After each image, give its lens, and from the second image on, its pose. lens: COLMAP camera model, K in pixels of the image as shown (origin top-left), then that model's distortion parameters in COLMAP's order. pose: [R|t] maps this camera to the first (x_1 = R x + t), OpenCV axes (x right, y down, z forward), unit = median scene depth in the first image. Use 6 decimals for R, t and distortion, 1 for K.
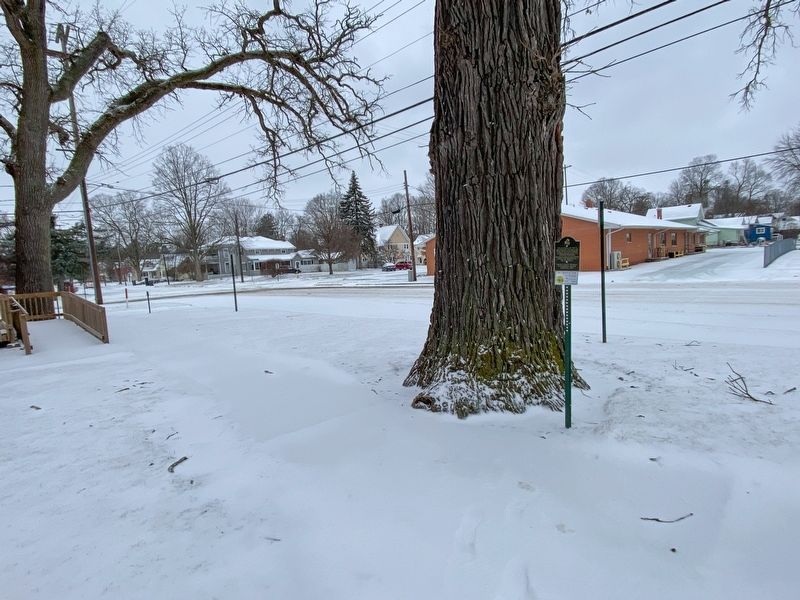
lens RADIAL K [[419.7, 0, 400.0], [0, 419.7, 300.0], [0, 0, 1]] dist [0.000420, 0.000068]
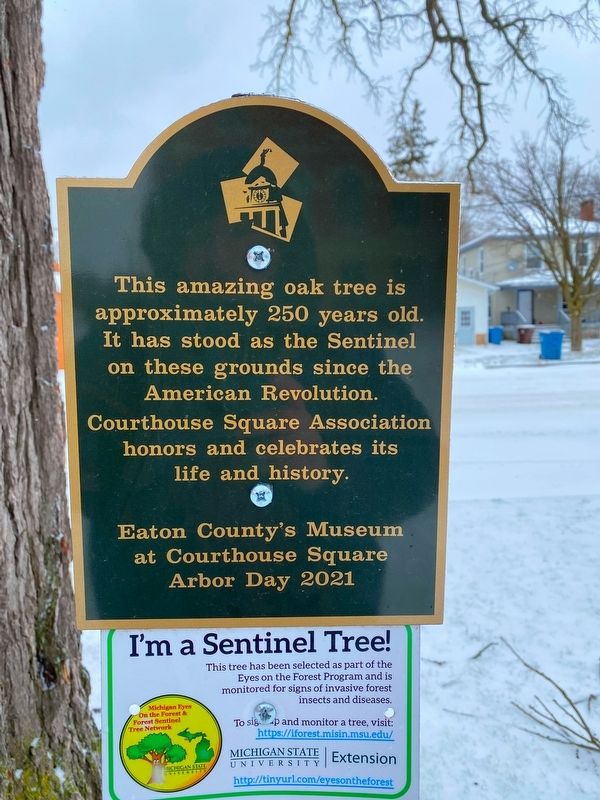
lens RADIAL K [[608.4, 0, 300.0], [0, 608.4, 400.0], [0, 0, 1]] dist [0.002931, 0.001566]
pose [[0.699693, -0.047700, 0.712850, 0.091053], [0.052620, 0.998499, 0.015165, -0.029647], [-0.712504, 0.026899, 0.701153, 0.252884]]
